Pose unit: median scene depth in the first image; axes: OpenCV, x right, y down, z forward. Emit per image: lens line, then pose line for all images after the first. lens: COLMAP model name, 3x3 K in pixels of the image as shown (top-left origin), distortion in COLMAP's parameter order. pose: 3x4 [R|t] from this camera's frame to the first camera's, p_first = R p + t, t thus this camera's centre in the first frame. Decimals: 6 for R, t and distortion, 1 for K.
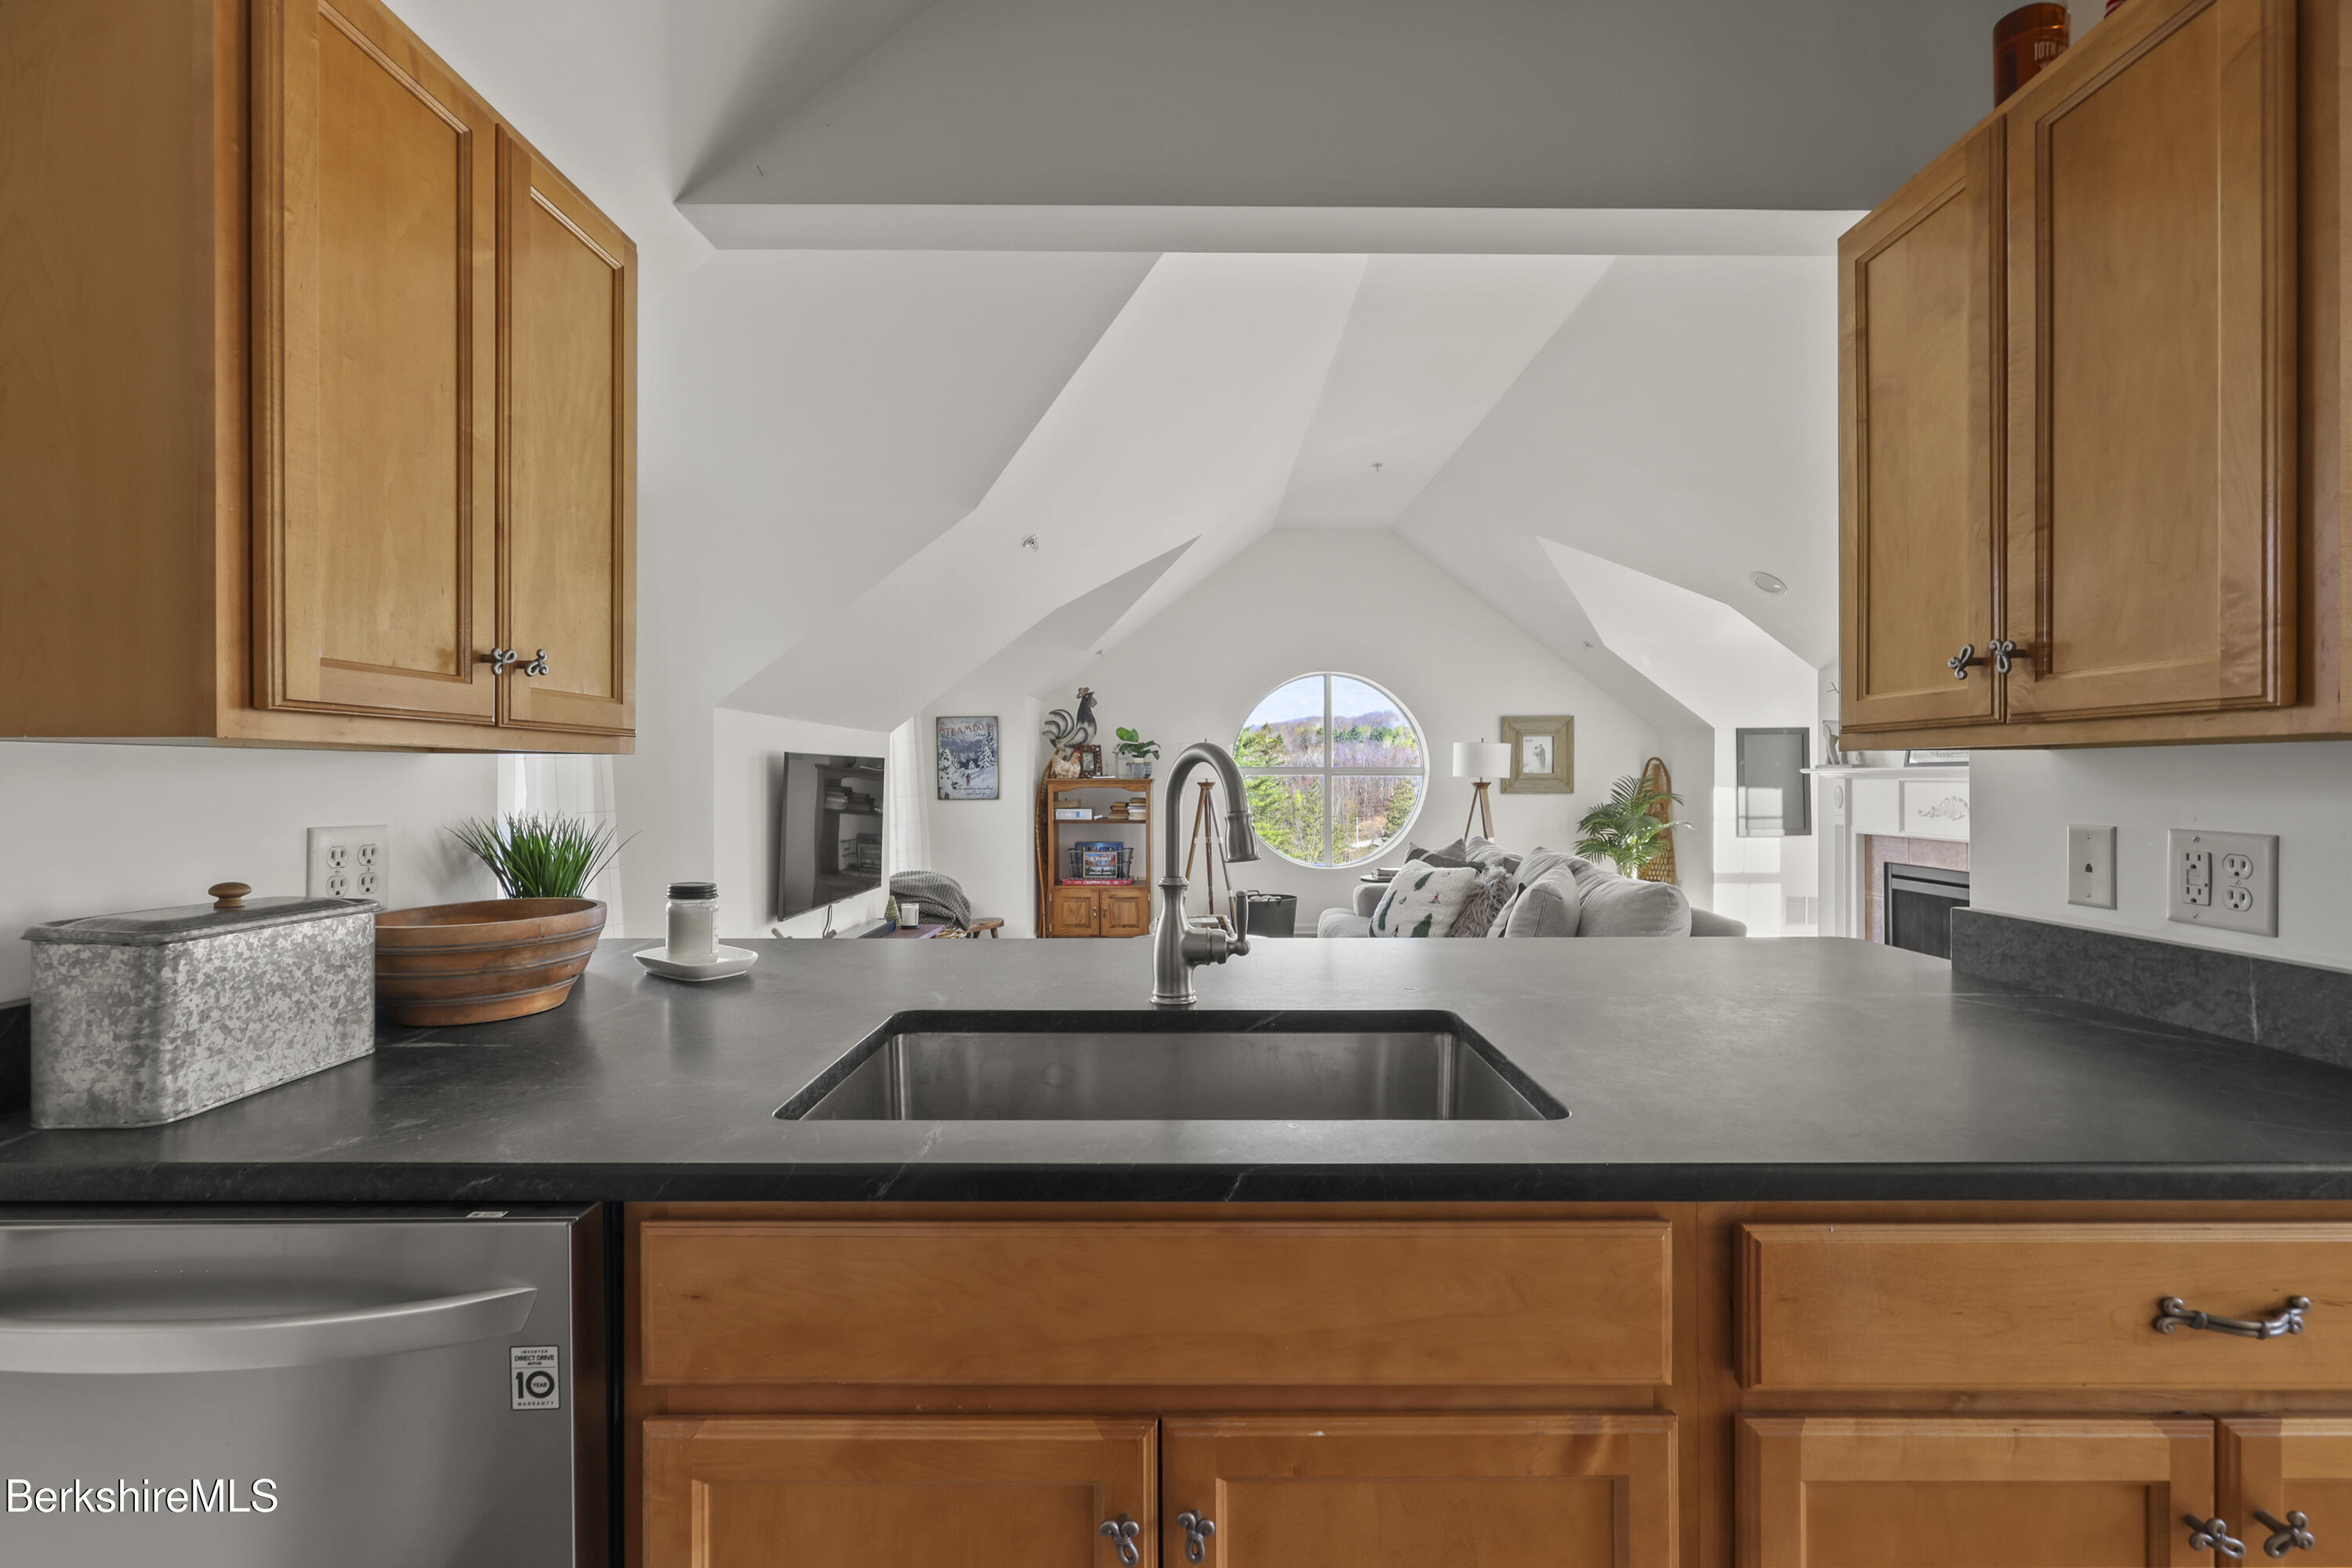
lens RADIAL K [[948.7, 0, 1182.4], [0, 948.7, 777.3], [0, 0, 1]] dist [-0.000299, -0.000022]
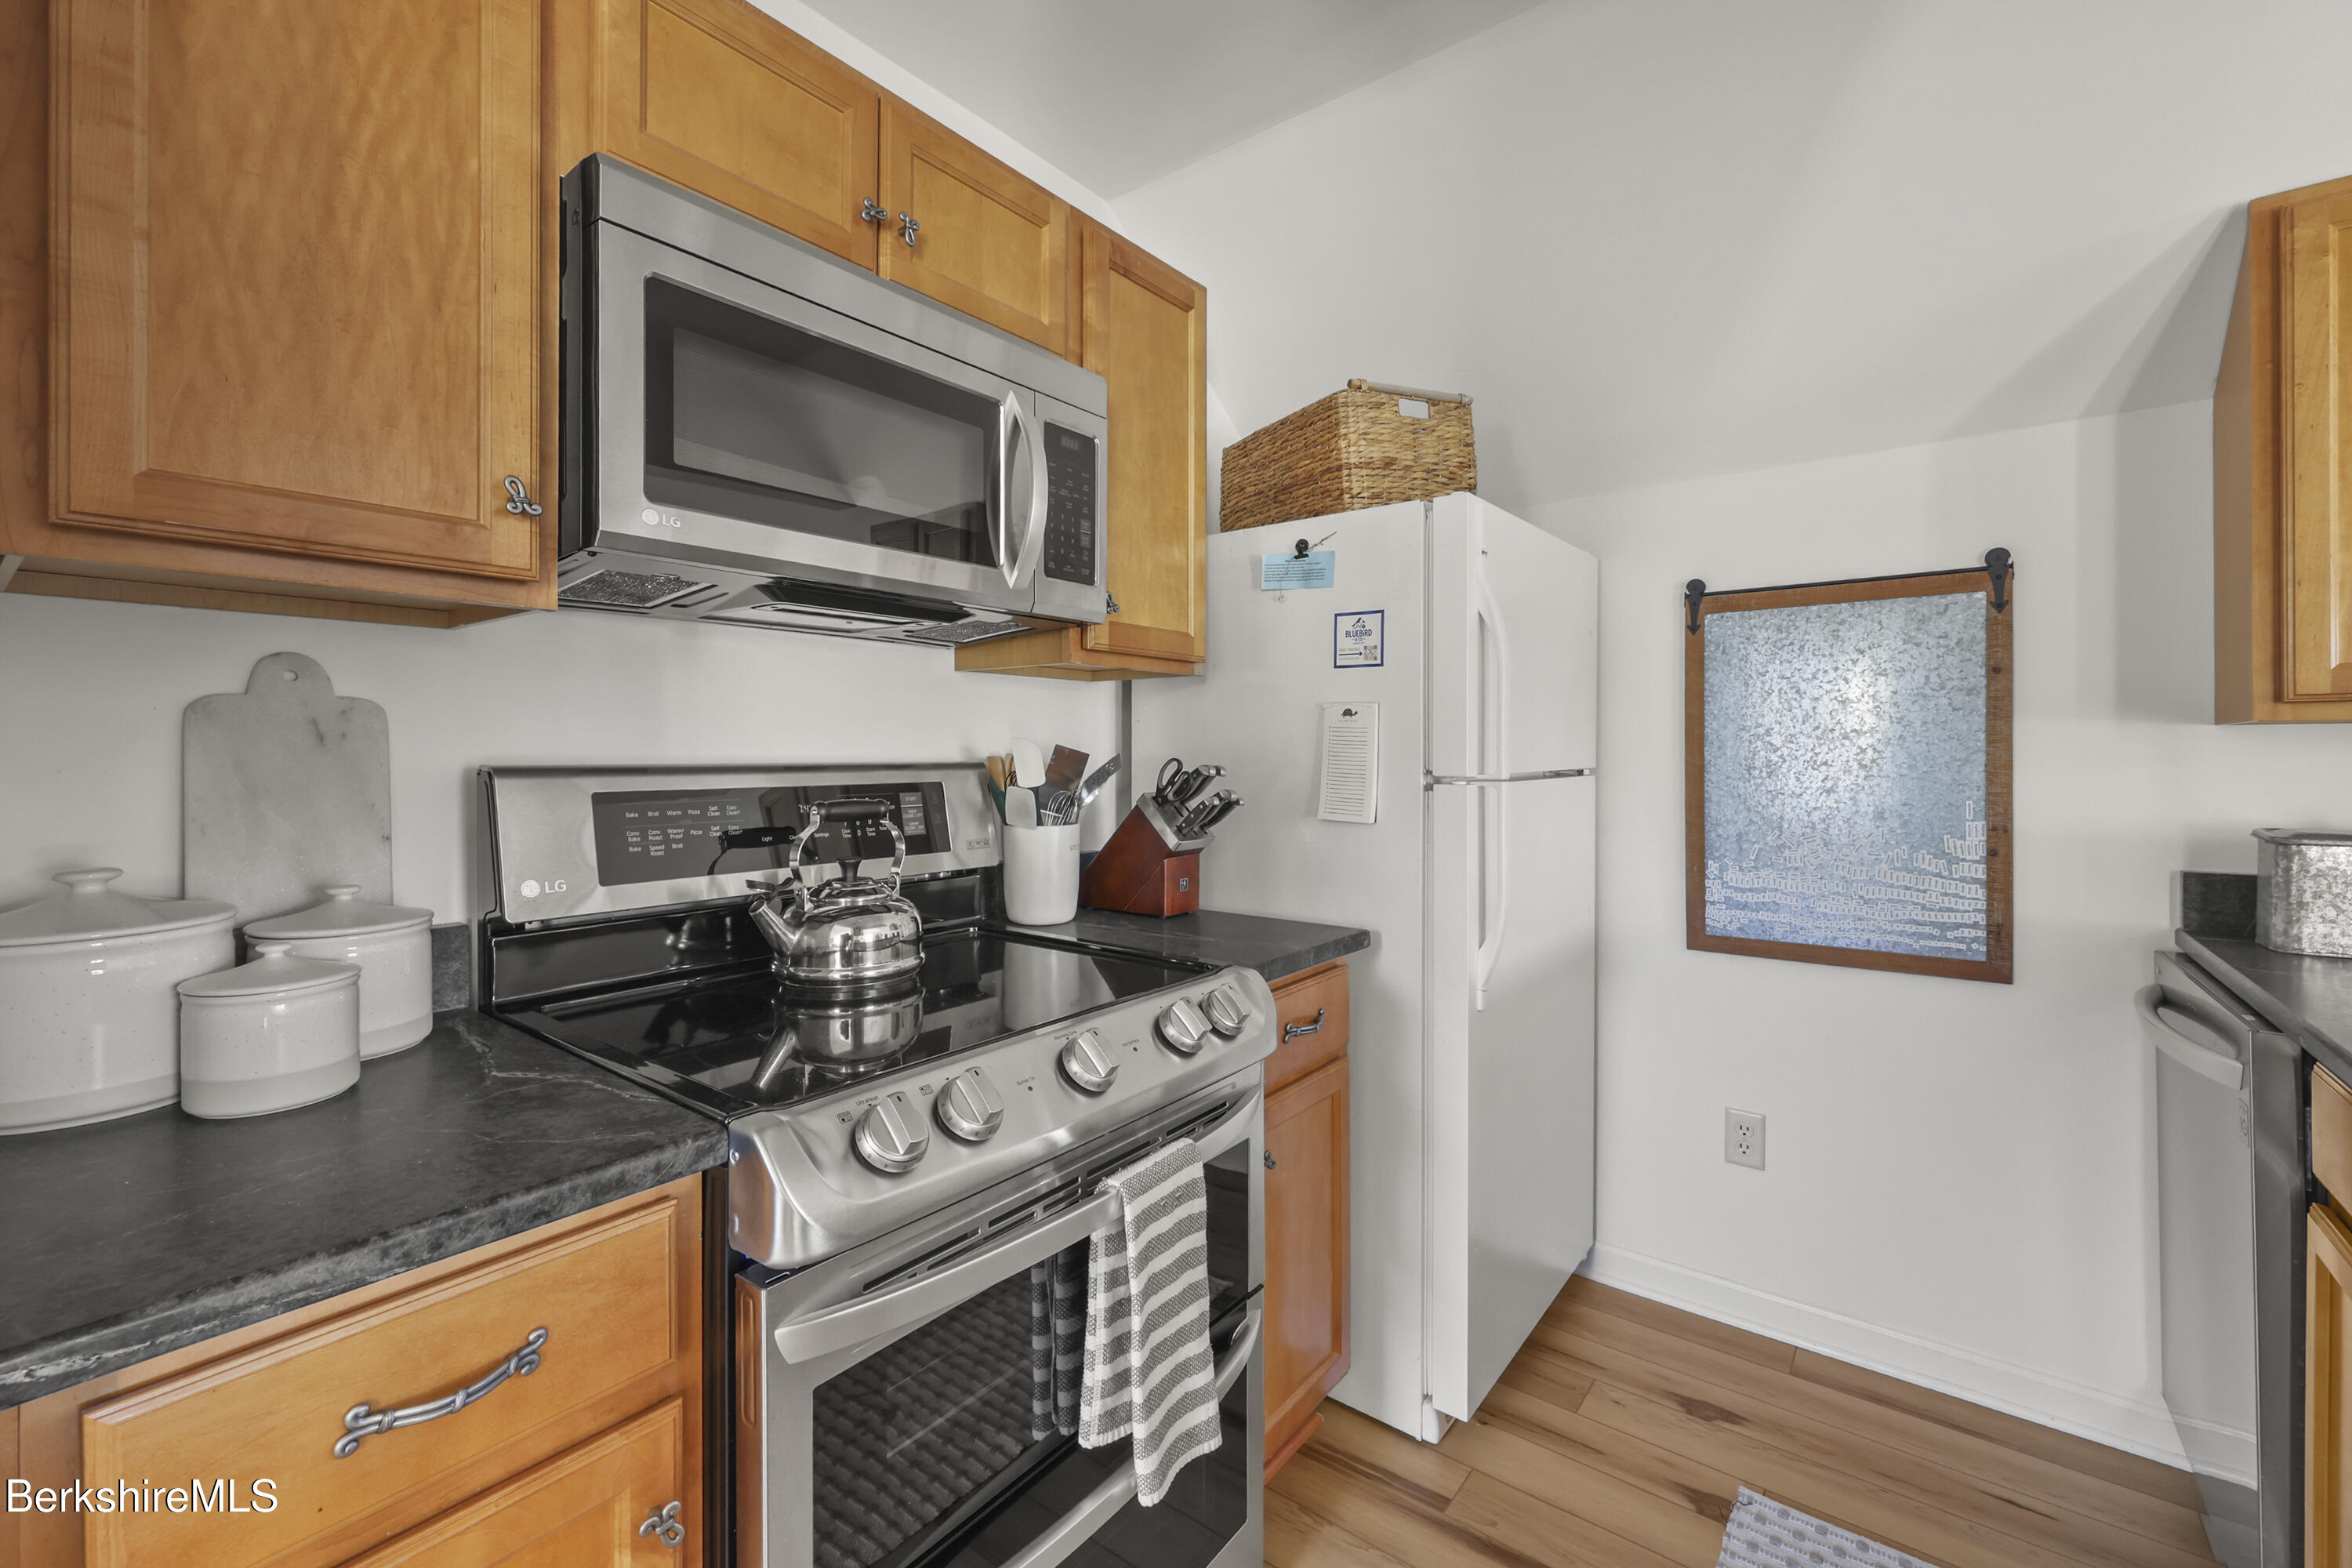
lens RADIAL K [[967.8, 0, 1168.5], [0, 967.8, 754.3], [0, 0, 1]] dist [-0.001773, -0.000629]
pose [[-0.620306, 0.000795, -0.784360, 0.305255], [0.001594, 0.999999, -0.000247, 0.003086], [0.784358, -0.001403, -0.620306, 0.106699]]
